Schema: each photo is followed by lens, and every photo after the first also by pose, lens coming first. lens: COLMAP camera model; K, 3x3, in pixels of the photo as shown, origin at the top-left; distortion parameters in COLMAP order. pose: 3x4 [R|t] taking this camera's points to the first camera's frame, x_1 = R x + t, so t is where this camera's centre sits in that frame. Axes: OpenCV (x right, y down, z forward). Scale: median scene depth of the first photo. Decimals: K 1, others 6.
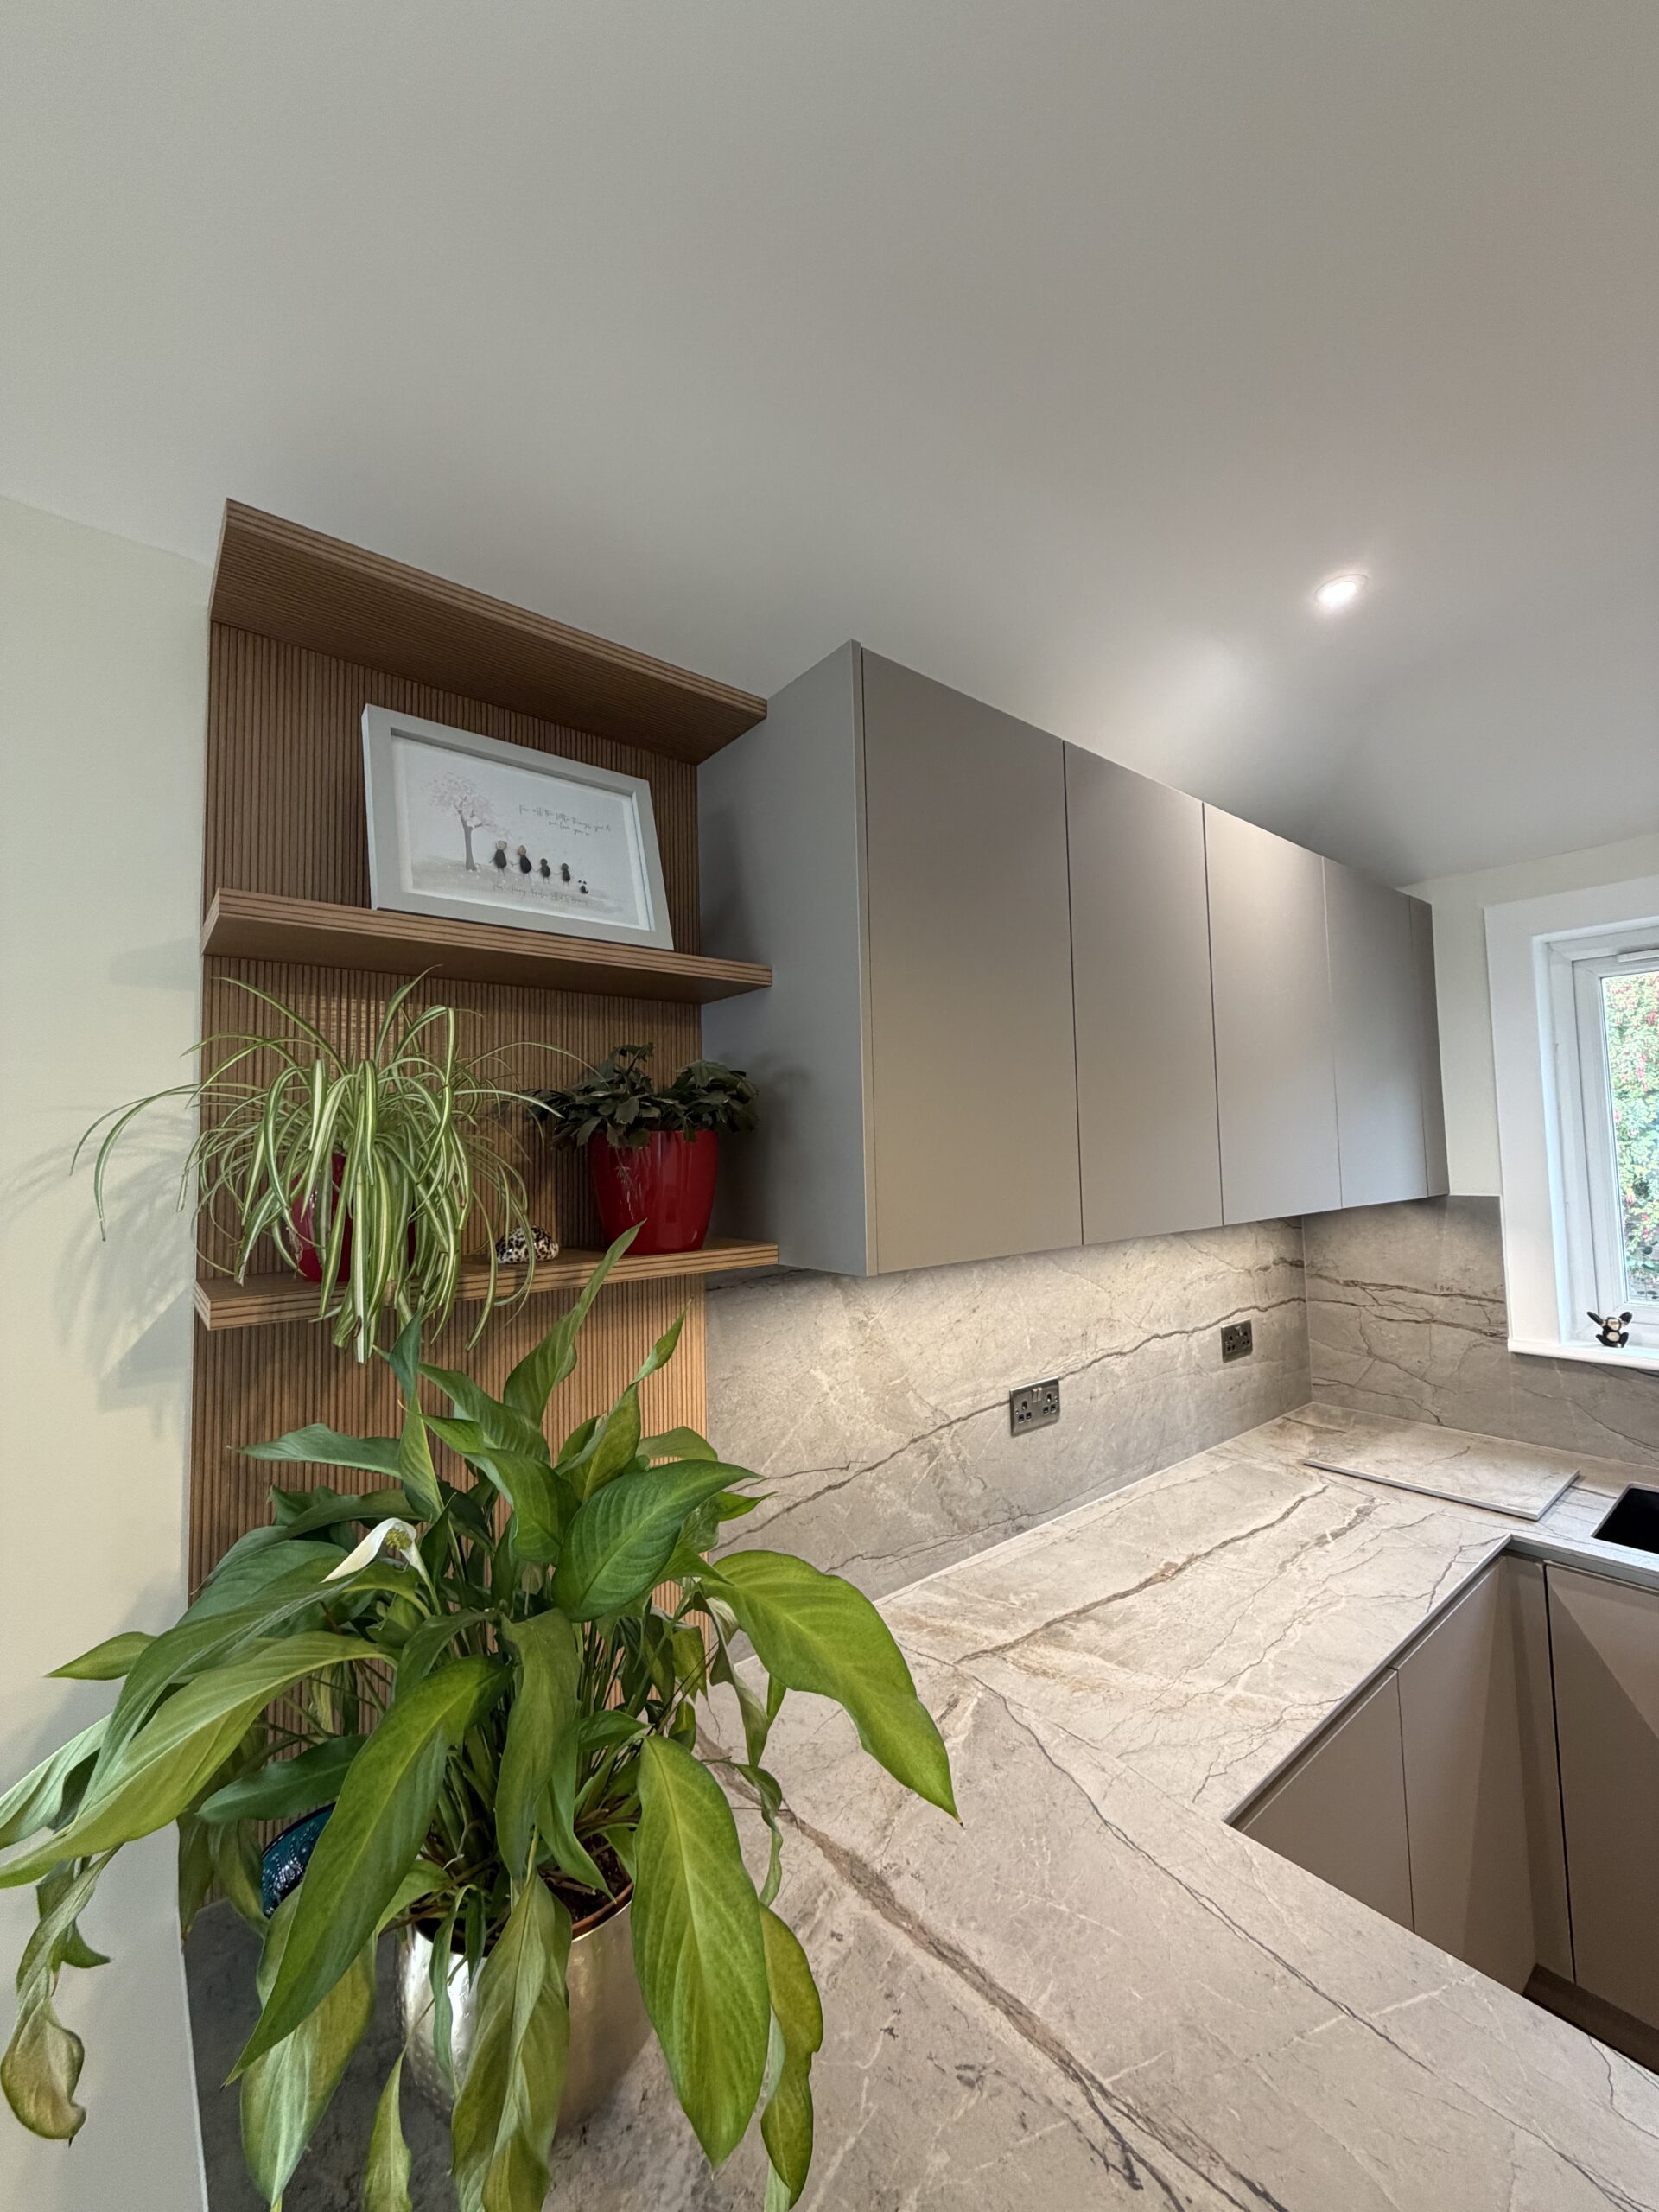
lens RADIAL K [[878.0, 0, 825.1], [0, 878.0, 1095.6], [0, 0, 1]] dist [-0.001834, 0.000418]
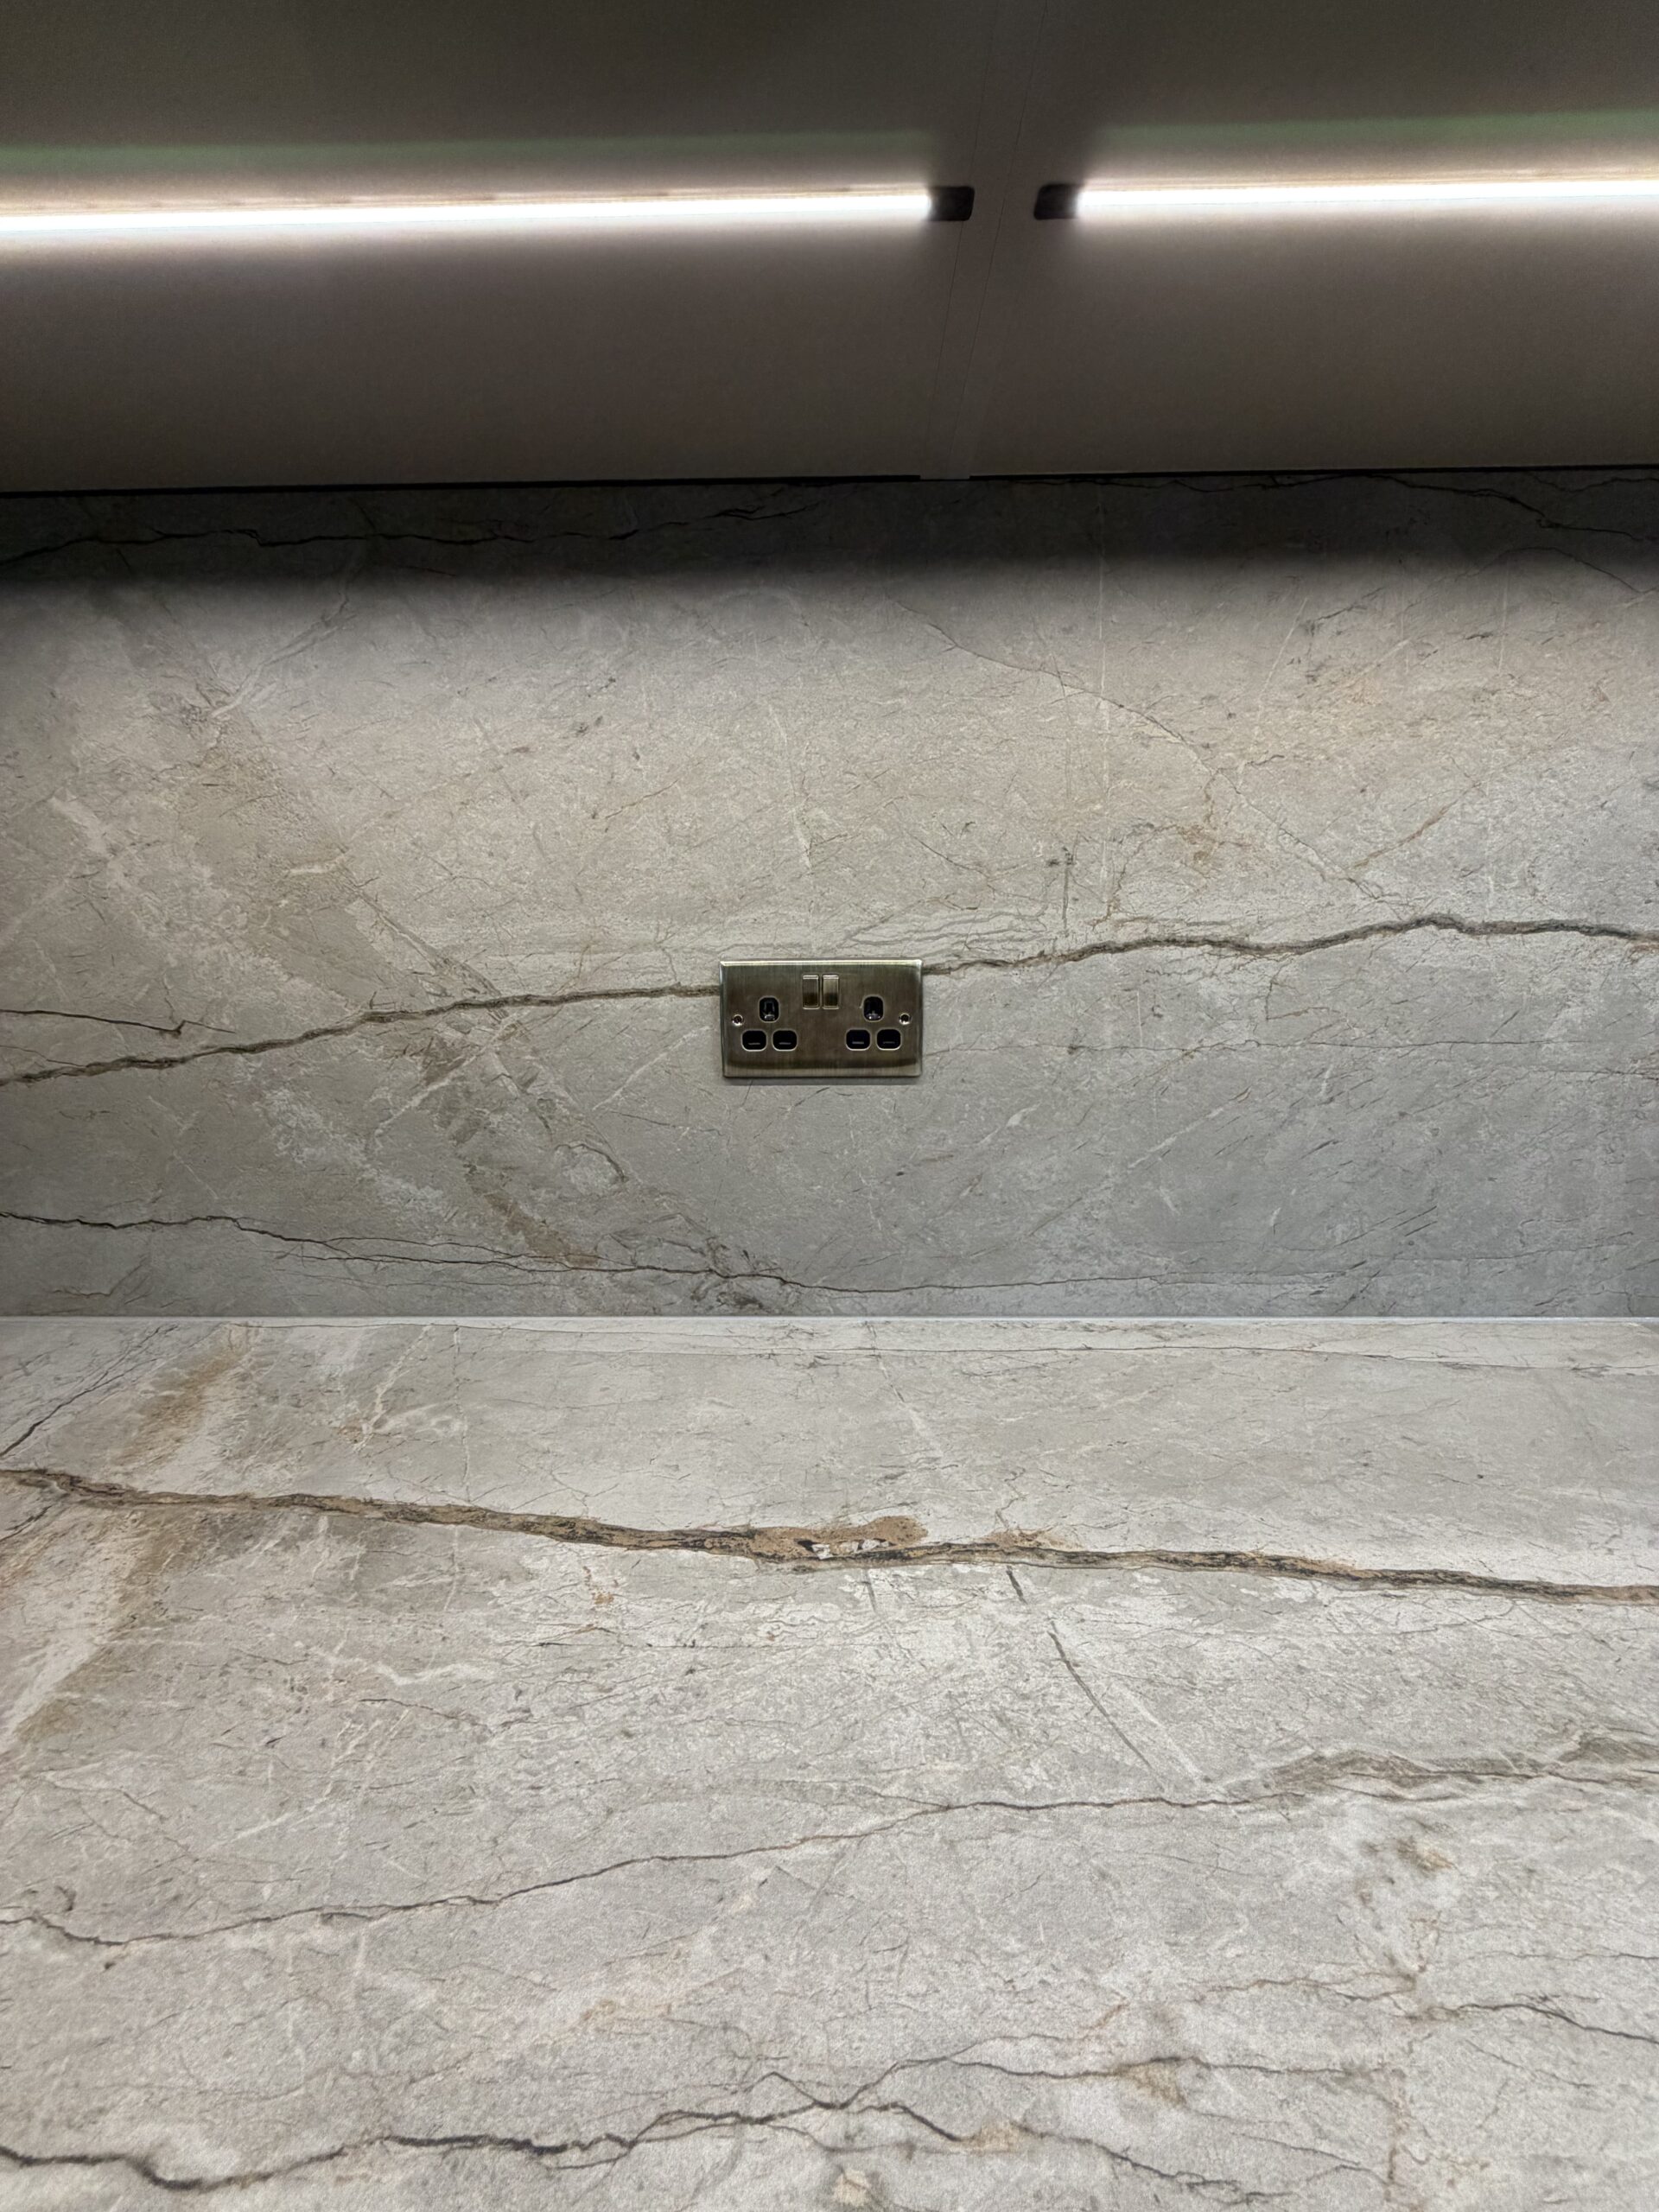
lens RADIAL K [[878.0, 0, 833.0], [0, 878.0, 1096.5], [0, 0, 1]] dist [-0.001834, 0.000418]
pose [[0.769246, 0.125484, -0.626510, 0.535101], [0.029942, 0.972369, 0.231520, 0.331301], [0.638251, -0.196855, 0.744234, 0.799575]]
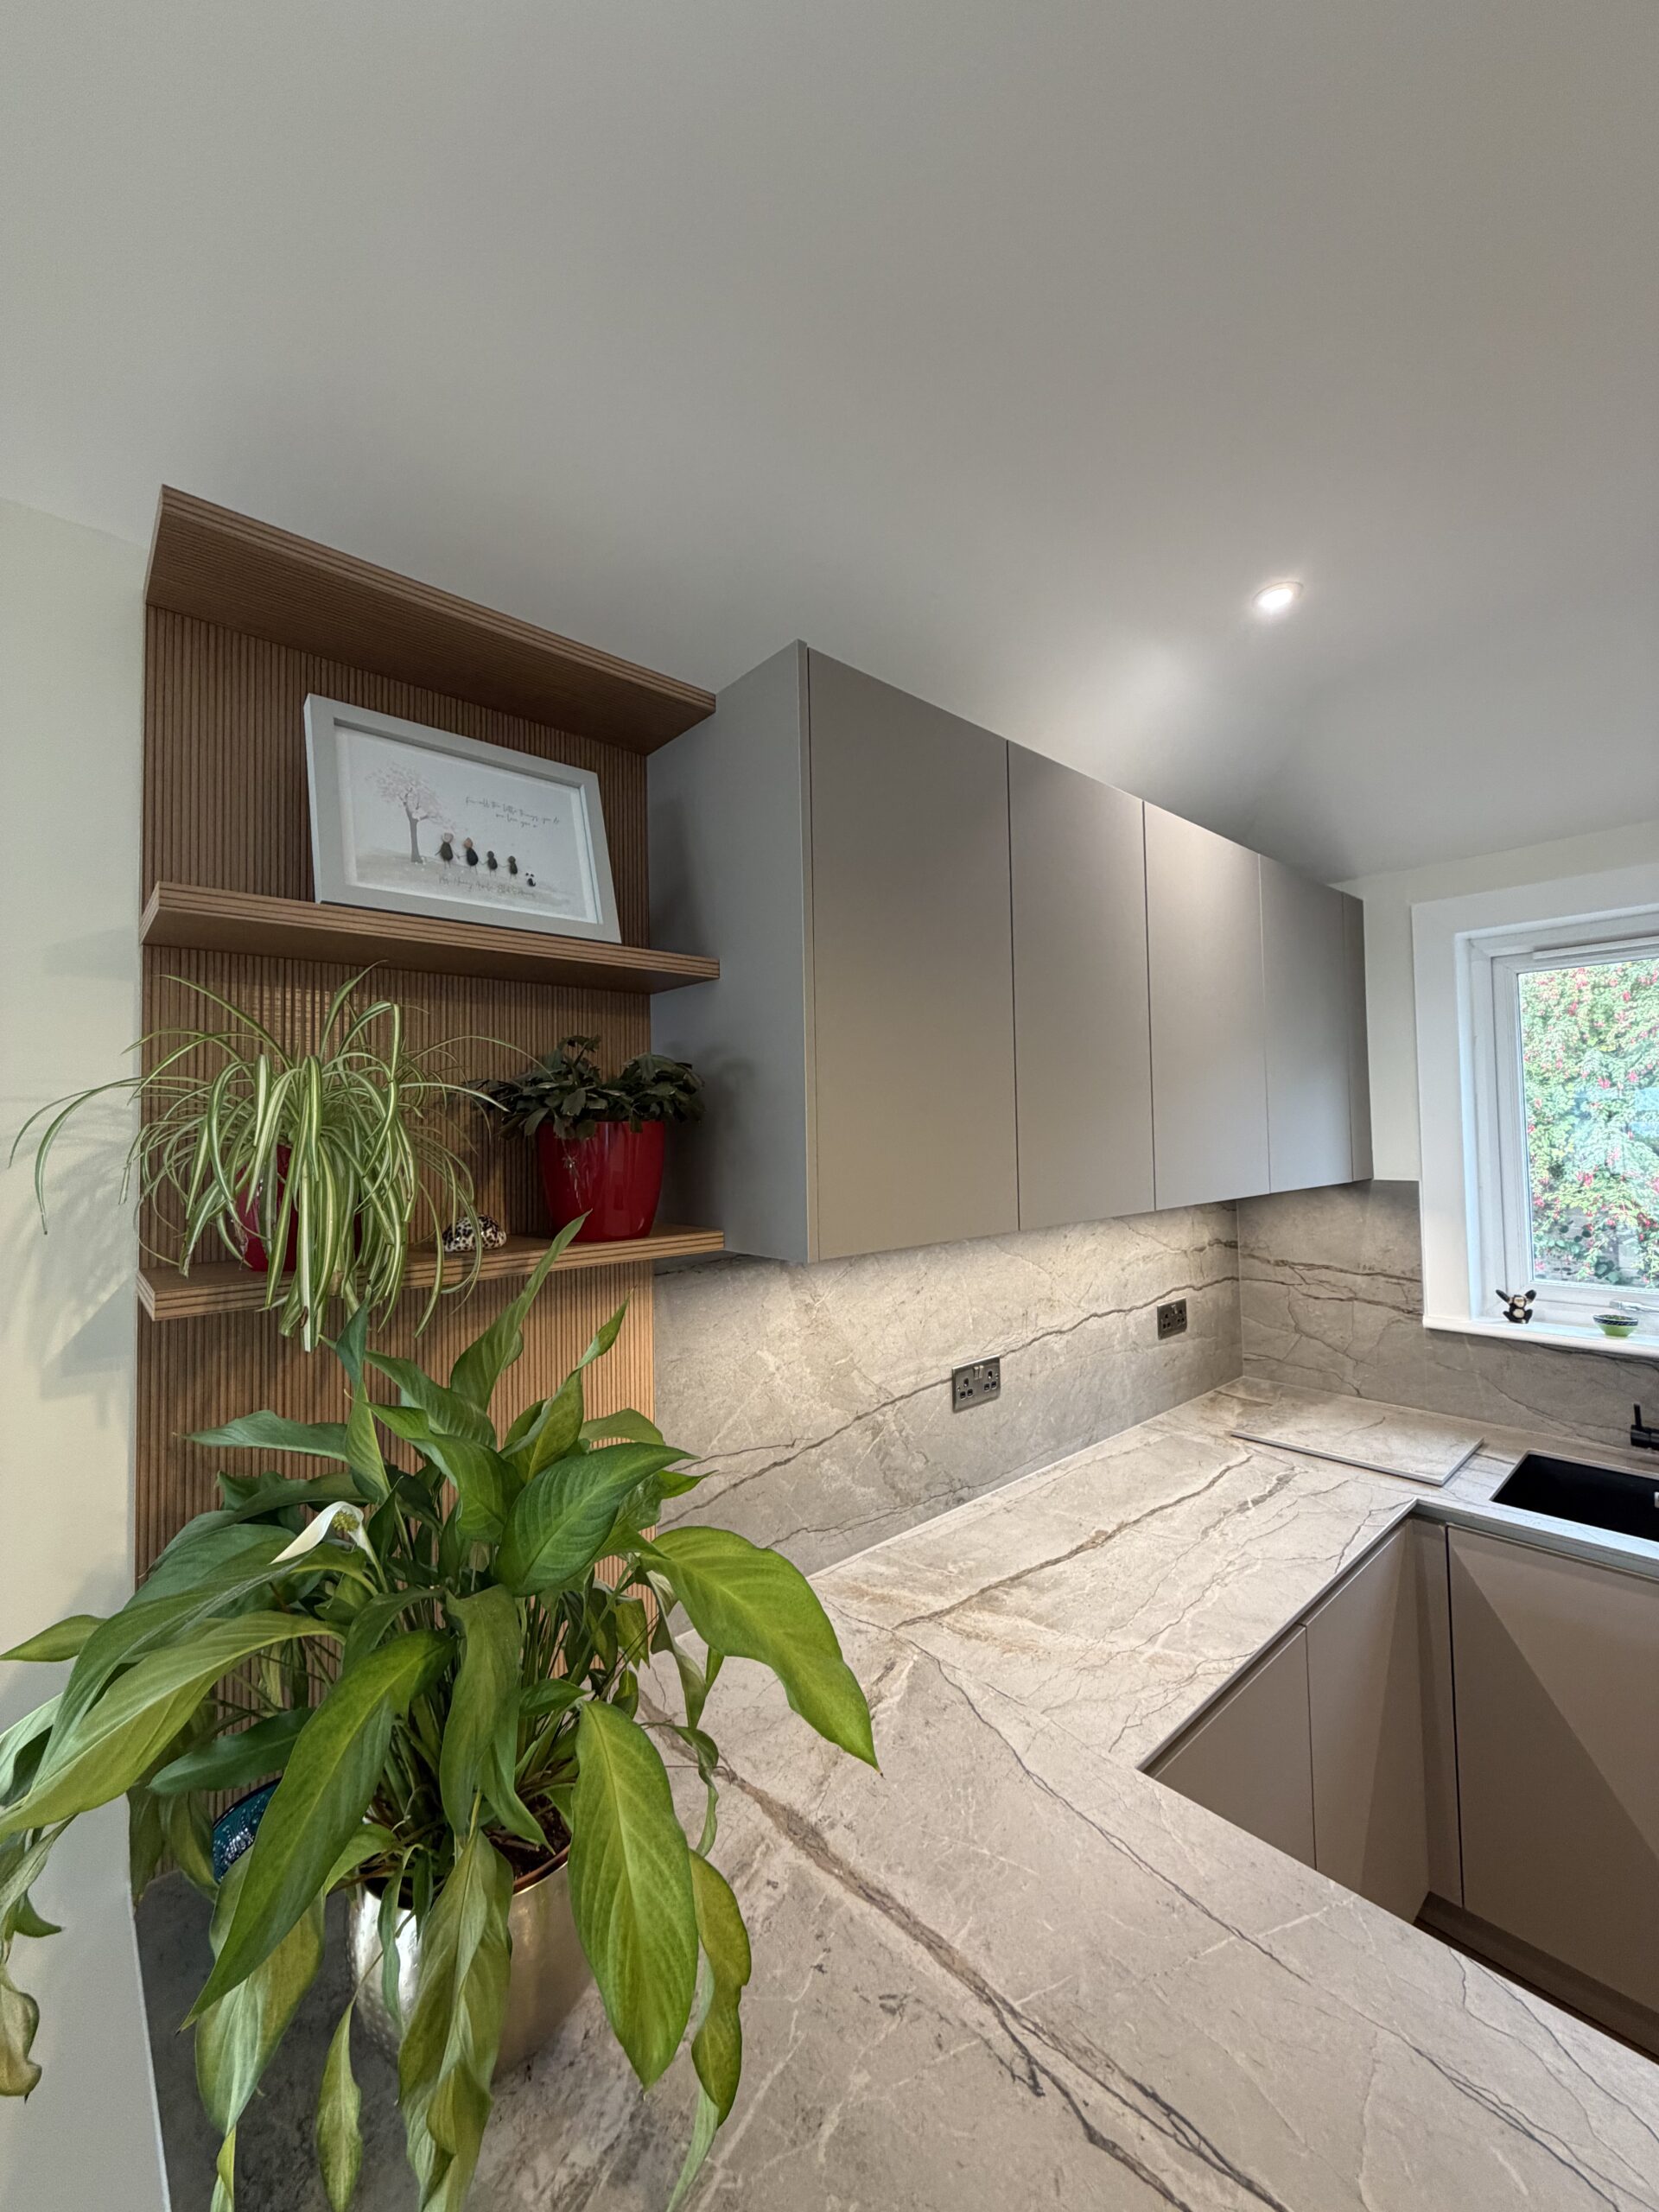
lens RADIAL K [[878.0, 0, 825.3], [0, 878.0, 1095.7], [0, 0, 1]] dist [-0.001834, 0.000418]
pose [[0.998912, 0.006091, 0.046236, 0.012087], [-0.007253, 0.999661, 0.024986, -0.011567], [-0.046068, -0.025294, 0.998618, -0.020415]]
